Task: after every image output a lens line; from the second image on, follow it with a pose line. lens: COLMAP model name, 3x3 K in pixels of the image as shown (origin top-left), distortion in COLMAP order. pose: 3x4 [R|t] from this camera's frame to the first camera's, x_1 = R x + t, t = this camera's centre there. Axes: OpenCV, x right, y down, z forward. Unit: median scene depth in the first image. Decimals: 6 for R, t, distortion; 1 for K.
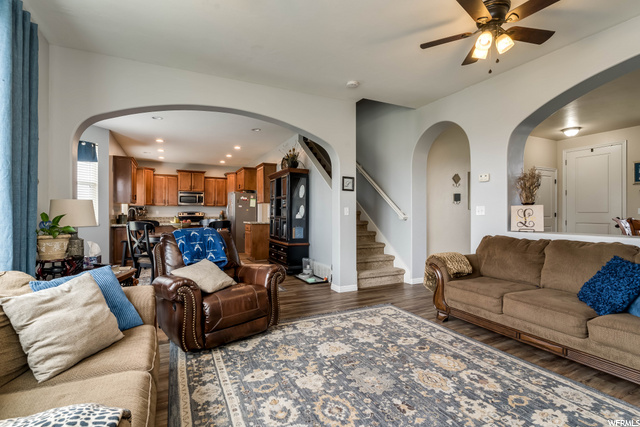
lens RADIAL K [[305.9, 0, 320.0], [0, 305.9, 213.5], [0, 0, 1]] dist [0.003638, -0.006311]
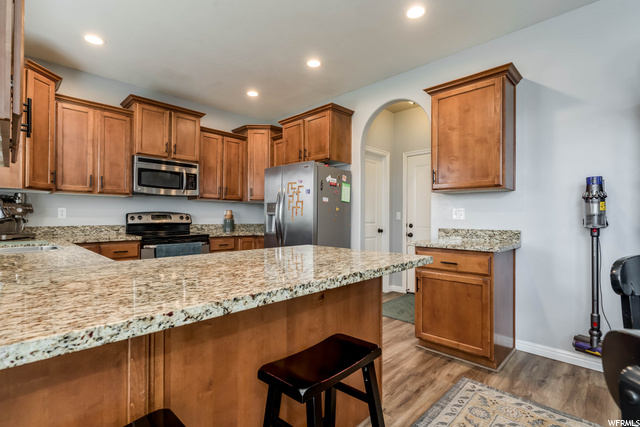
lens RADIAL K [[305.9, 0, 320.0], [0, 305.9, 213.5], [0, 0, 1]] dist [0.003638, -0.006311]
pose [[0.943676, 0.012403, 0.330639, -0.376444], [-0.007964, 0.999859, -0.014776, 0.000402], [-0.330776, 0.011311, 0.943642, 0.589855]]
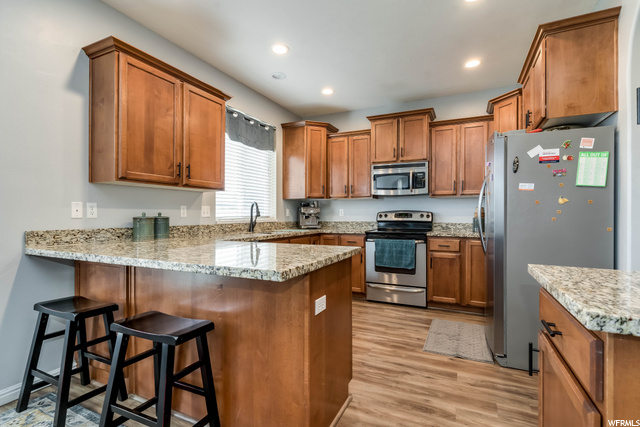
lens RADIAL K [[305.9, 0, 320.0], [0, 305.9, 213.5], [0, 0, 1]] dist [0.003638, -0.006311]
pose [[0.611539, 0.001660, -0.791212, -0.156906], [-0.005042, 0.999986, -0.001799, -0.000449], [0.791198, 0.005090, 0.611539, 0.674079]]
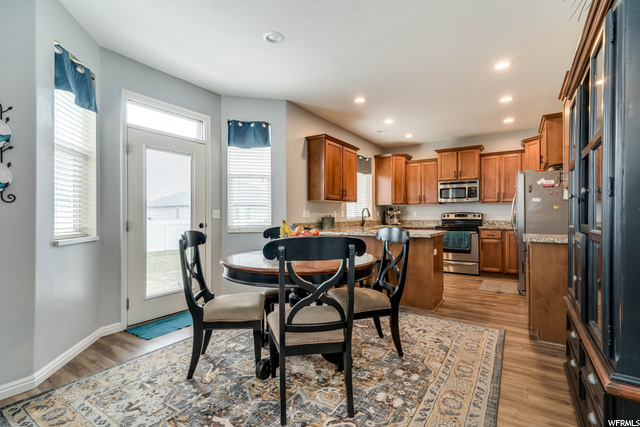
lens RADIAL K [[303.9, 0, 320.0], [0, 303.9, 213.5], [0, 0, 1]] dist [0.024123, -0.000155]
pose [[0.503651, -0.005407, -0.863890, -0.017562], [0.001552, 0.999984, -0.005354, -0.000545], [0.863906, 0.001356, 0.503651, 0.445203]]
